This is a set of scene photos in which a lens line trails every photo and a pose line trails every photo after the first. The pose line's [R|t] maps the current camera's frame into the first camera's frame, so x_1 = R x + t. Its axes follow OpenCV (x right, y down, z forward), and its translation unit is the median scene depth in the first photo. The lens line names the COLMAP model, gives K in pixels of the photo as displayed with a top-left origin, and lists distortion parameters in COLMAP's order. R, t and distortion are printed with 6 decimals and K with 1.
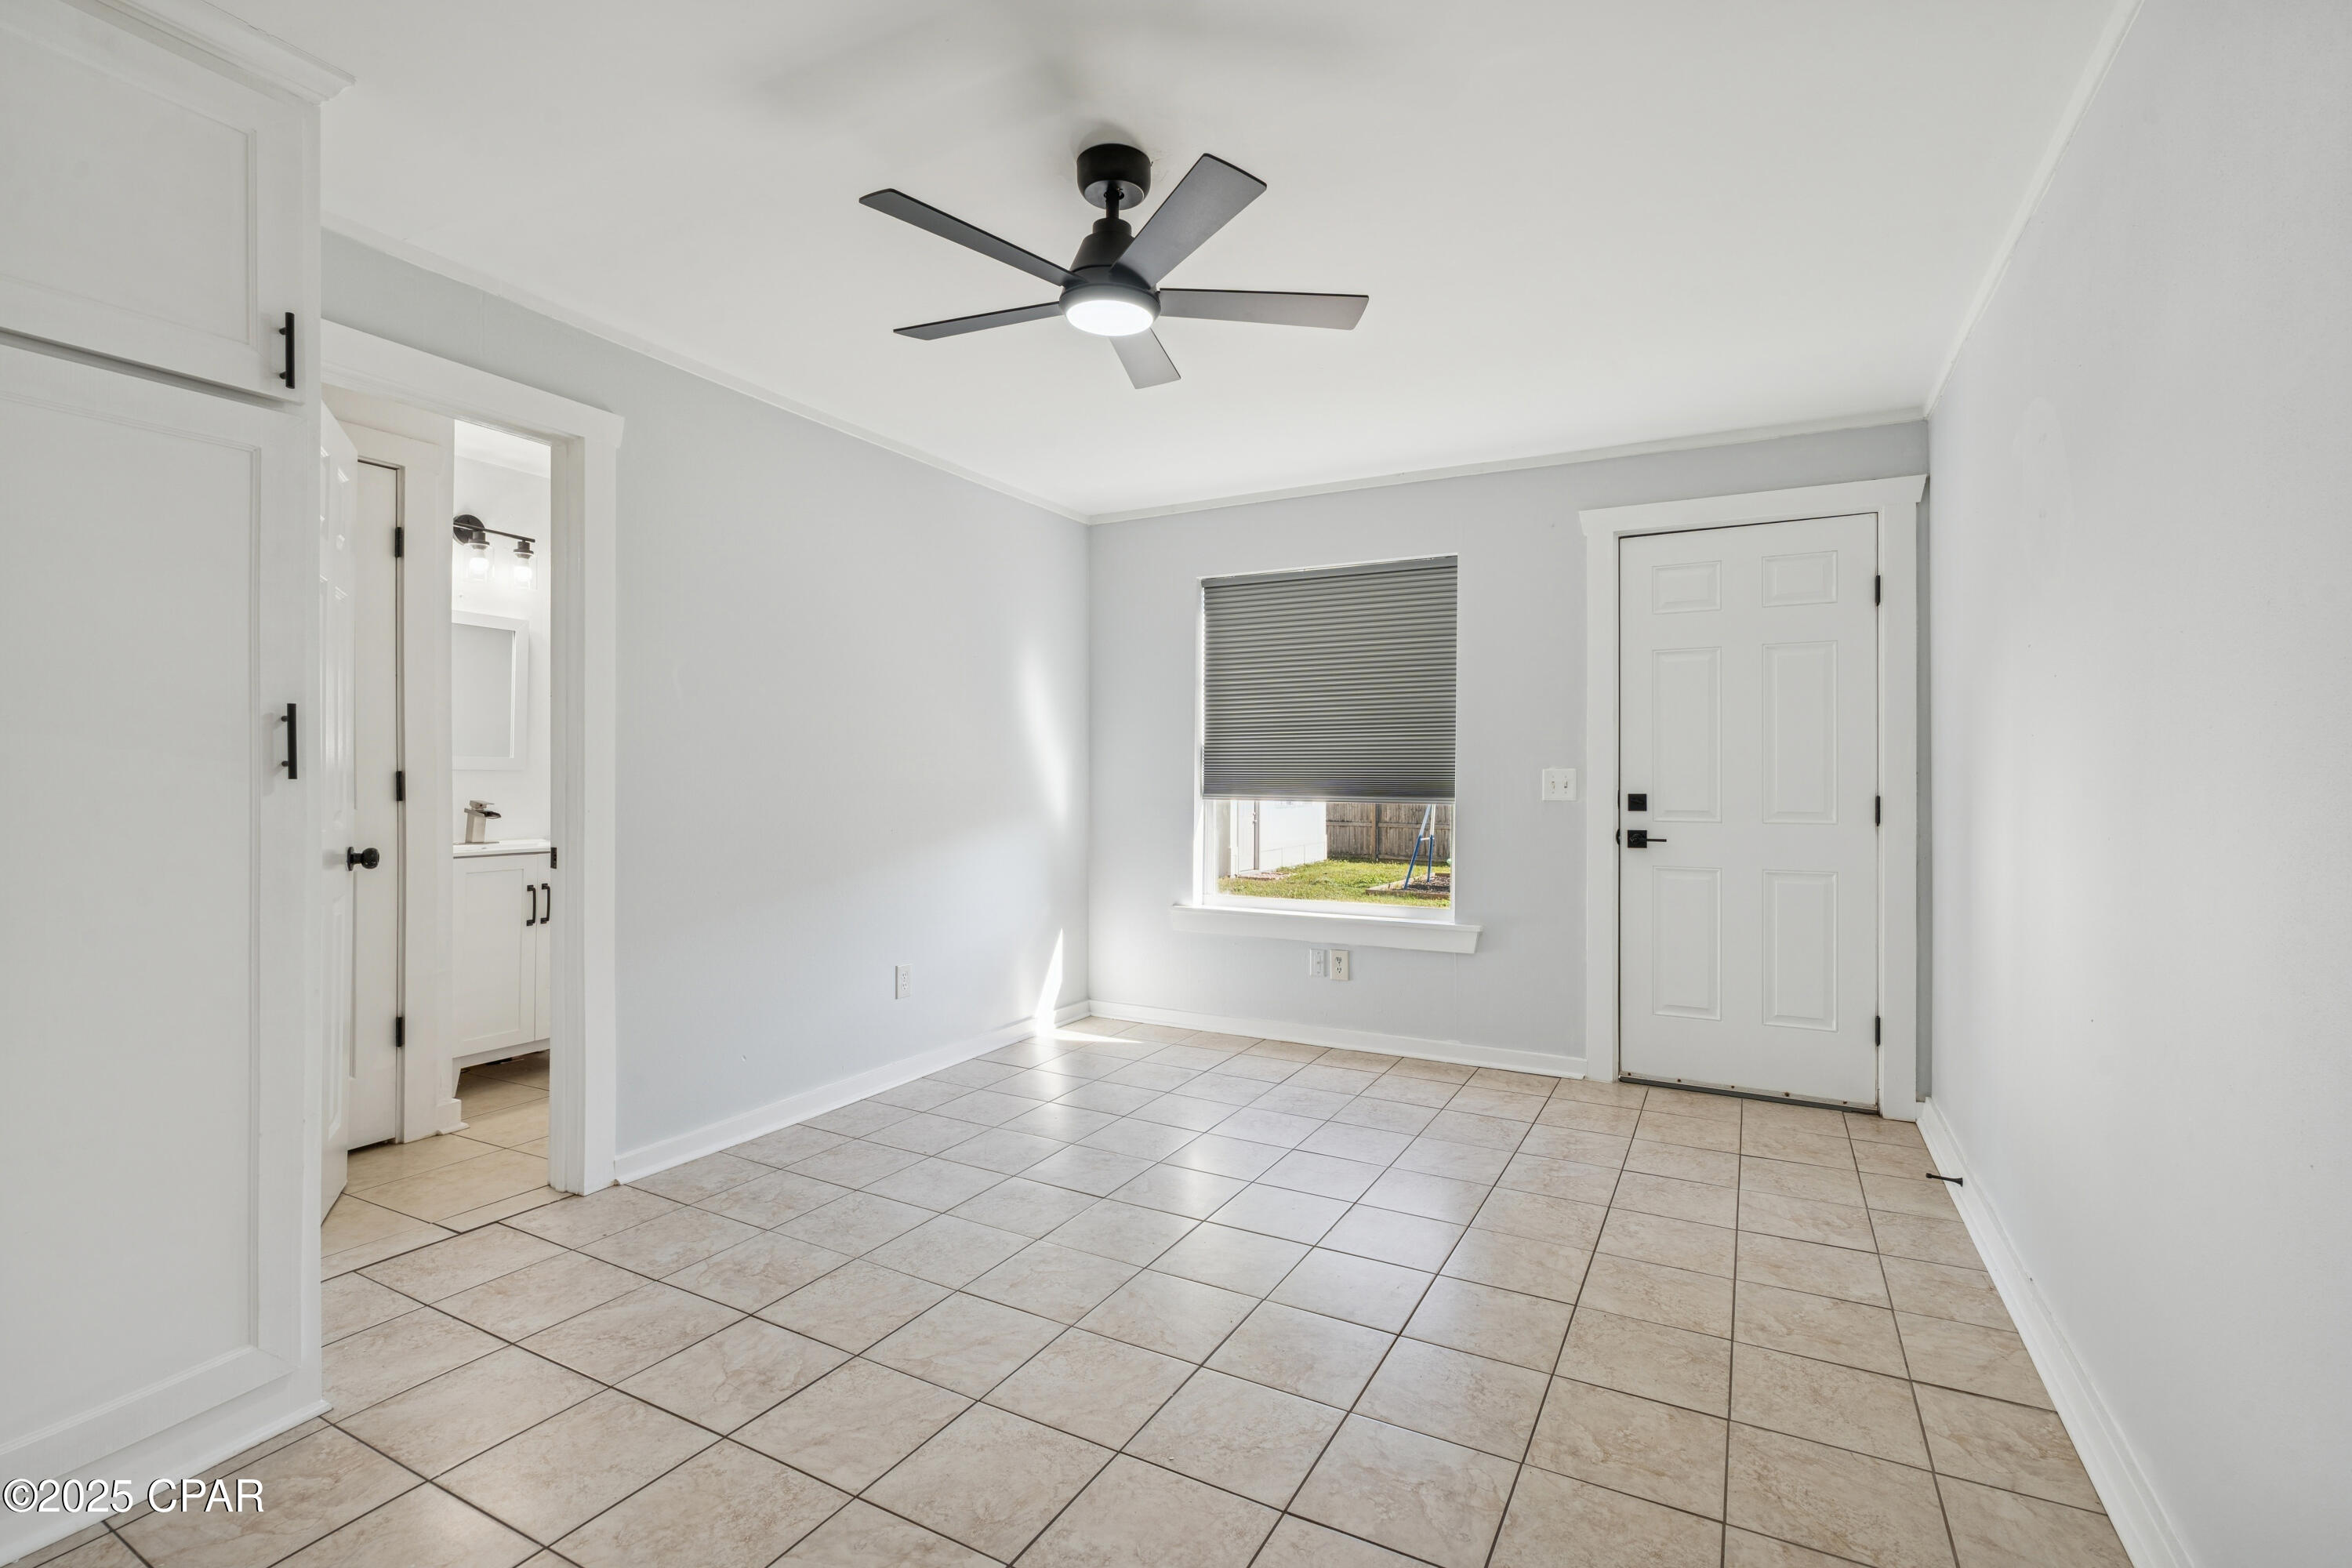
lens RADIAL K [[1074.0, 0, 1176.0], [0, 1074.0, 784.0], [0, 0, 1]] dist [-0.000833, 0.003652]
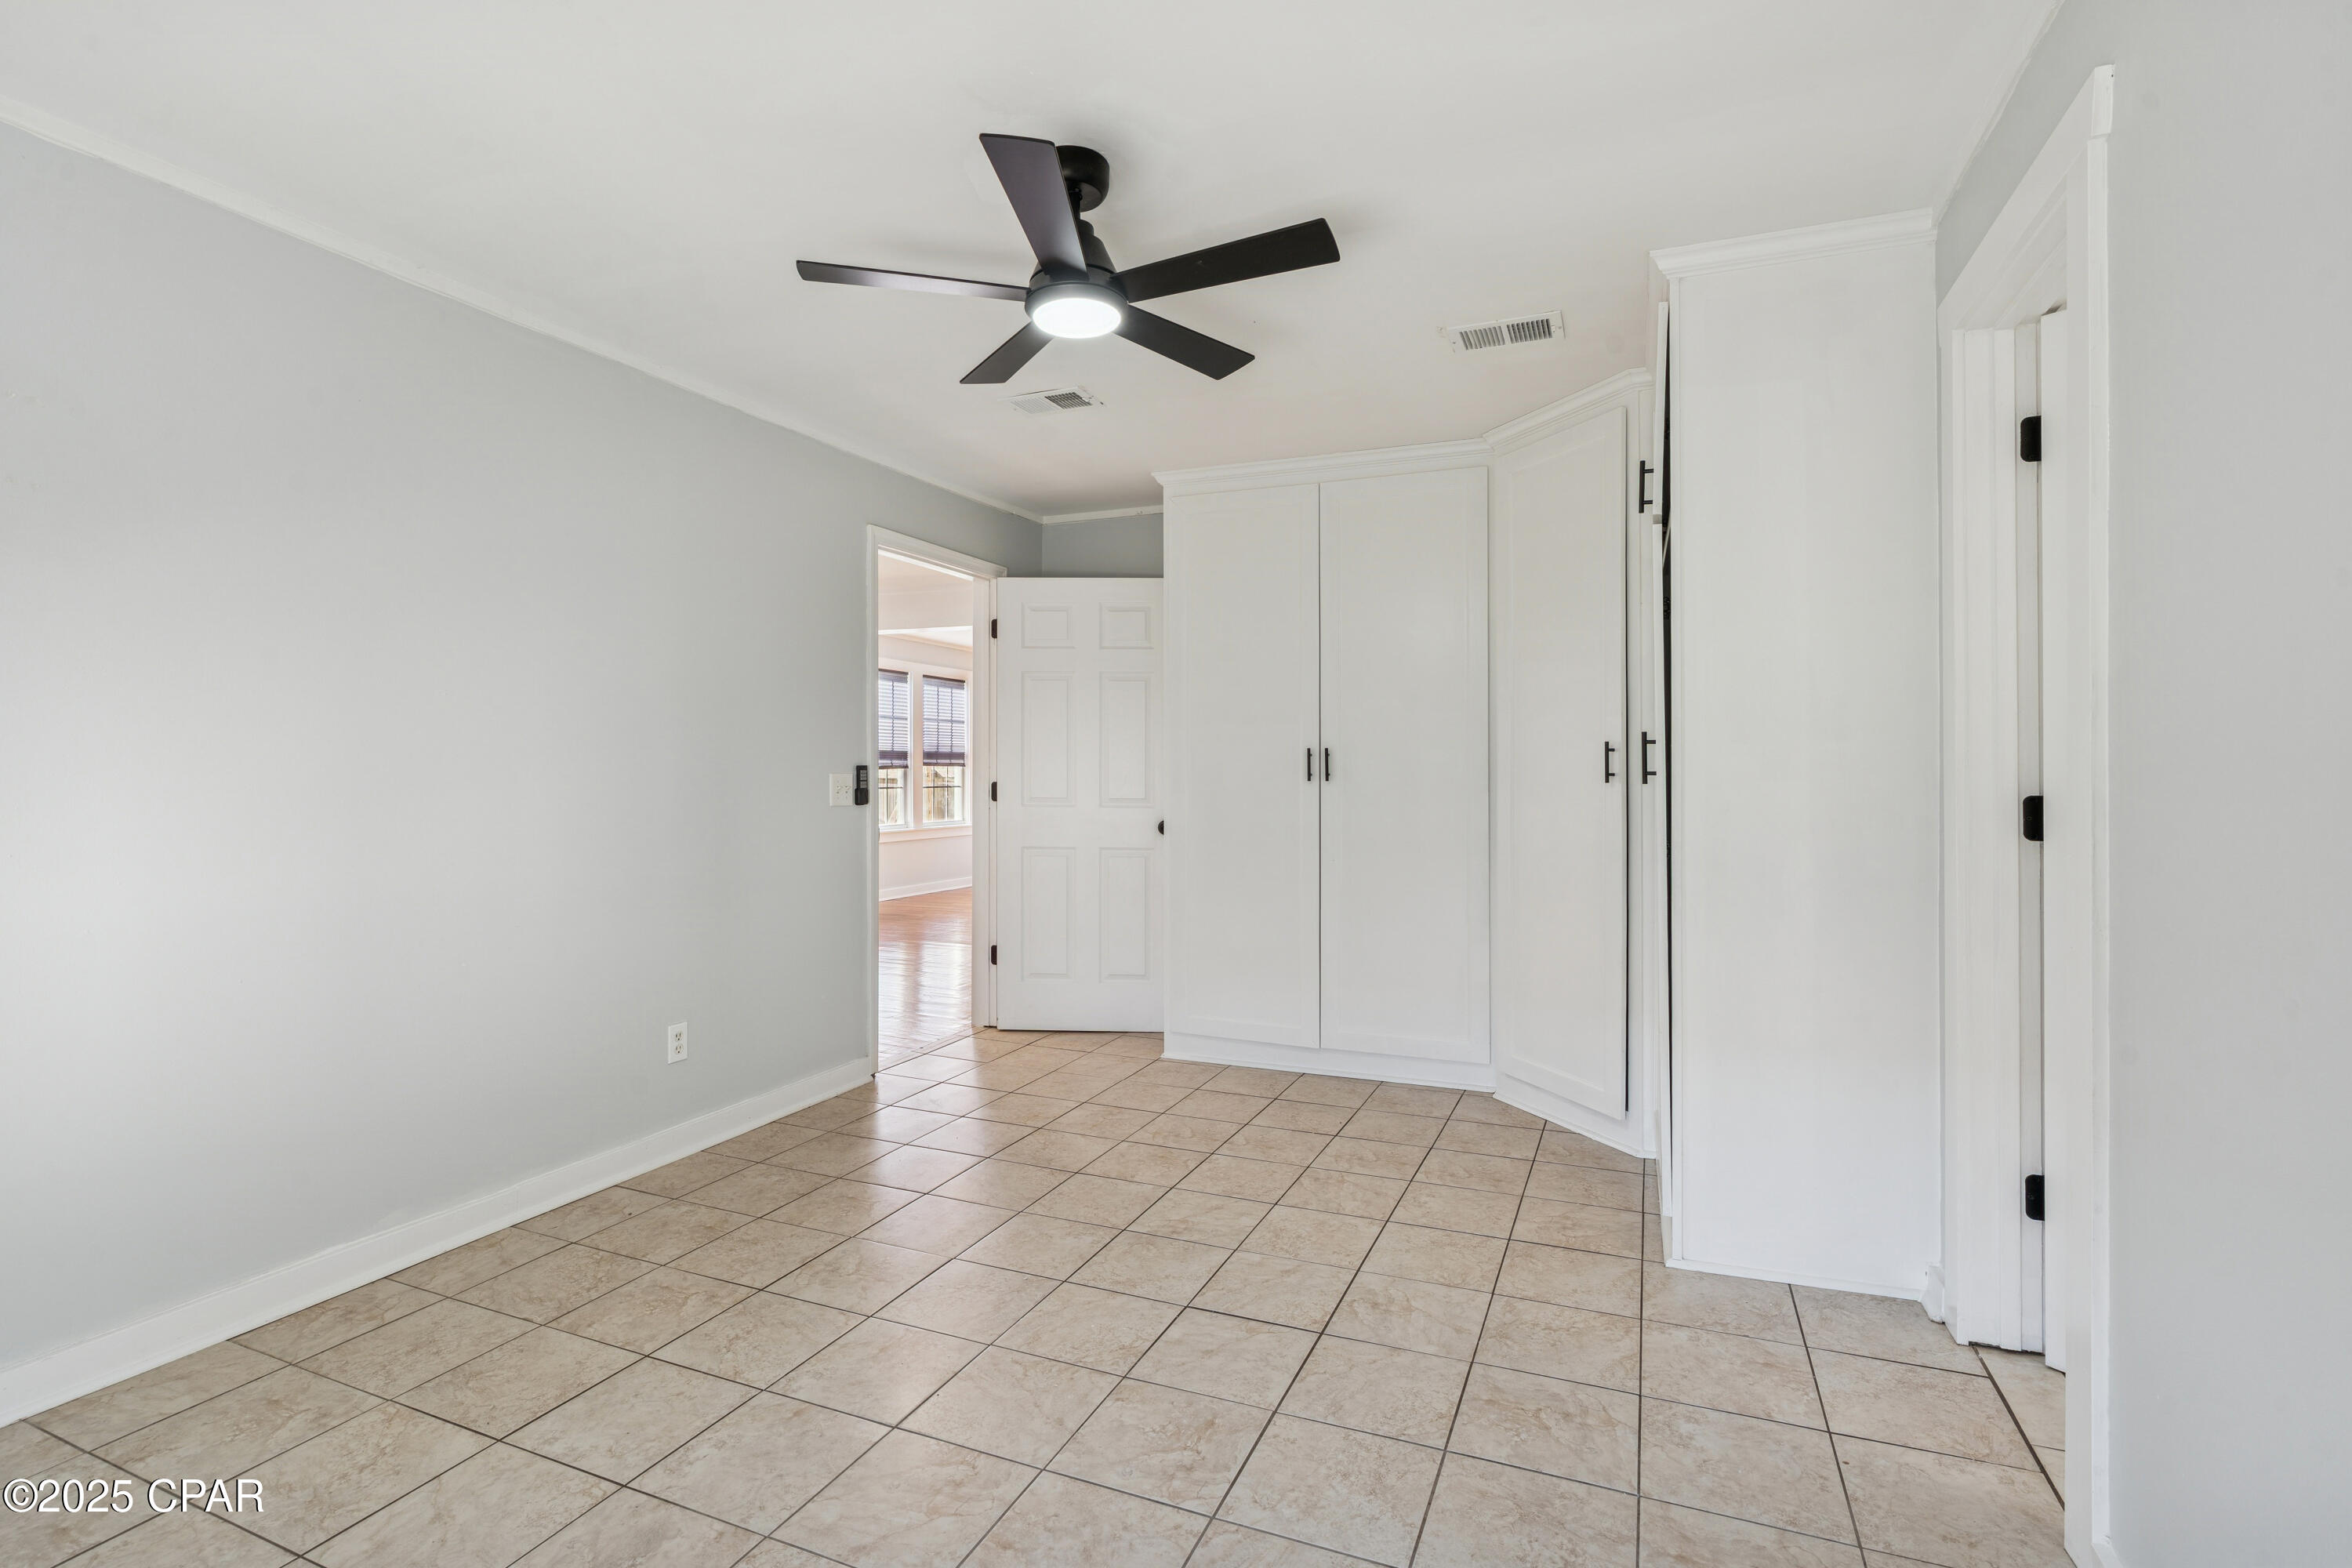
lens RADIAL K [[1074.0, 0, 1176.0], [0, 1074.0, 784.0], [0, 0, 1]] dist [-0.000833, 0.003652]
pose [[-0.996169, -0.004072, -0.087359, -0.063498], [-0.005192, 0.999907, 0.012603, -0.016086], [0.087299, 0.013008, -0.996097, 2.061425]]
